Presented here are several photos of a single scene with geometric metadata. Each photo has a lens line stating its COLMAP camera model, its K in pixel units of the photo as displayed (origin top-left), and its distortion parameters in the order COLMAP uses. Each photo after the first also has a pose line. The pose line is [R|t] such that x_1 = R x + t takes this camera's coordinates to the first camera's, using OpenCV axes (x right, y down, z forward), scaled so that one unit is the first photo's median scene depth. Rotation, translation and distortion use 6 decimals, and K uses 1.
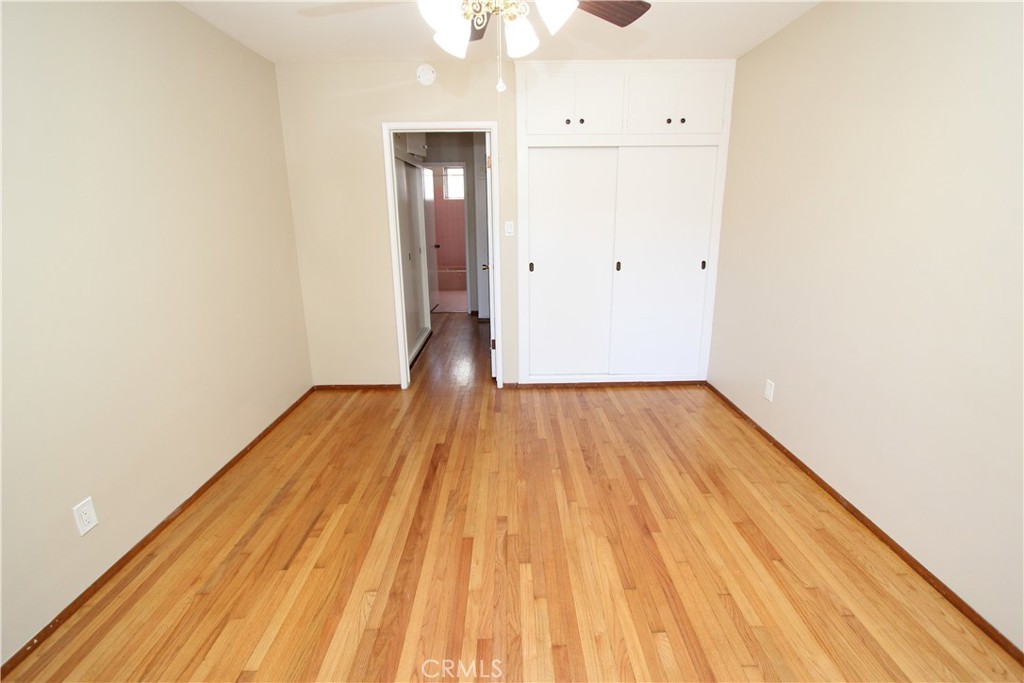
lens RADIAL K [[480.4, 0, 512.0], [0, 480.4, 341.5], [0, 0, 1]] dist [-0.026838, 0.000551]
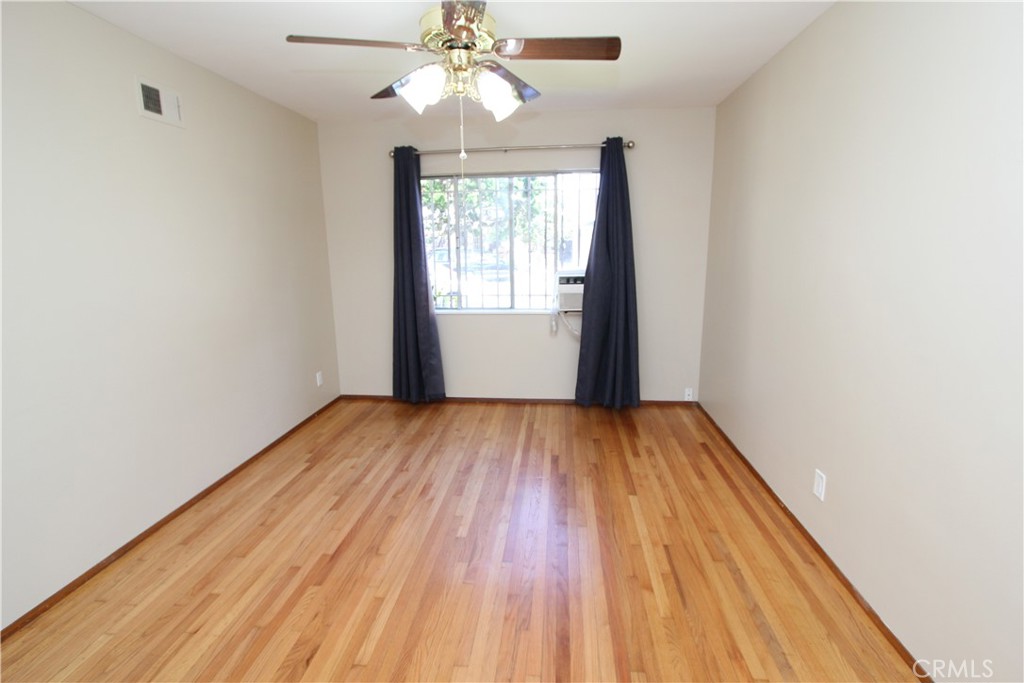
lens RADIAL K [[480.4, 0, 512.0], [0, 480.4, 341.5], [0, 0, 1]] dist [-0.026838, 0.000551]
pose [[-0.993972, 0.000012, 0.109632, -0.214043], [0.048869, 0.895206, 0.442966, -0.462008], [-0.098138, 0.445653, -0.889810, 1.704223]]
